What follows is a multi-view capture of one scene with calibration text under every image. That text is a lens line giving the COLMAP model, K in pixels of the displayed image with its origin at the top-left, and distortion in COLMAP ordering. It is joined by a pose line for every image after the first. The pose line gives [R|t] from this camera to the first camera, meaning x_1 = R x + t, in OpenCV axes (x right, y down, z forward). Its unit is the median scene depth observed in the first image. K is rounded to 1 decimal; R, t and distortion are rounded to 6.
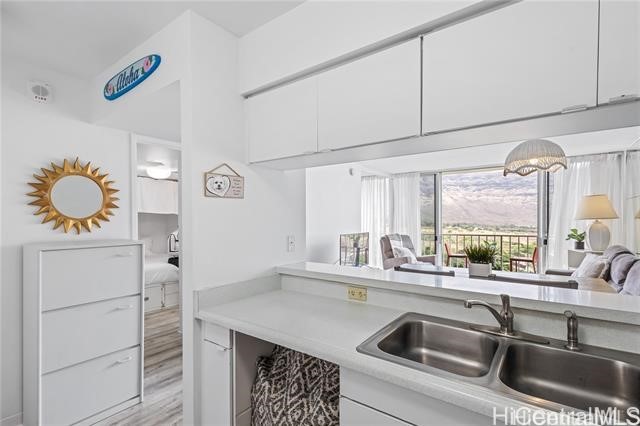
lens RADIAL K [[300.6, 0, 316.0], [0, 300.6, 215.1], [0, 0, 1]] dist [-0.000960, -0.001623]
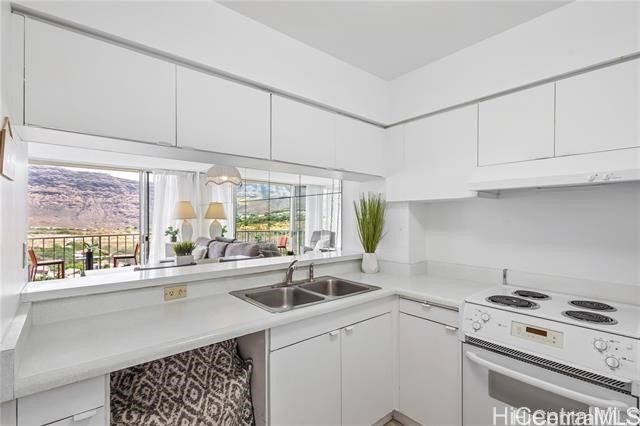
lens RADIAL K [[300.6, 0, 313.6], [0, 300.6, 211.9], [0, 0, 1]] dist [-0.000960, -0.001623]
pose [[0.234613, 0.022502, 0.971828, -0.876459], [-0.010487, 0.999732, -0.020616, 0.011872], [-0.972032, -0.005355, 0.234786, 0.387418]]
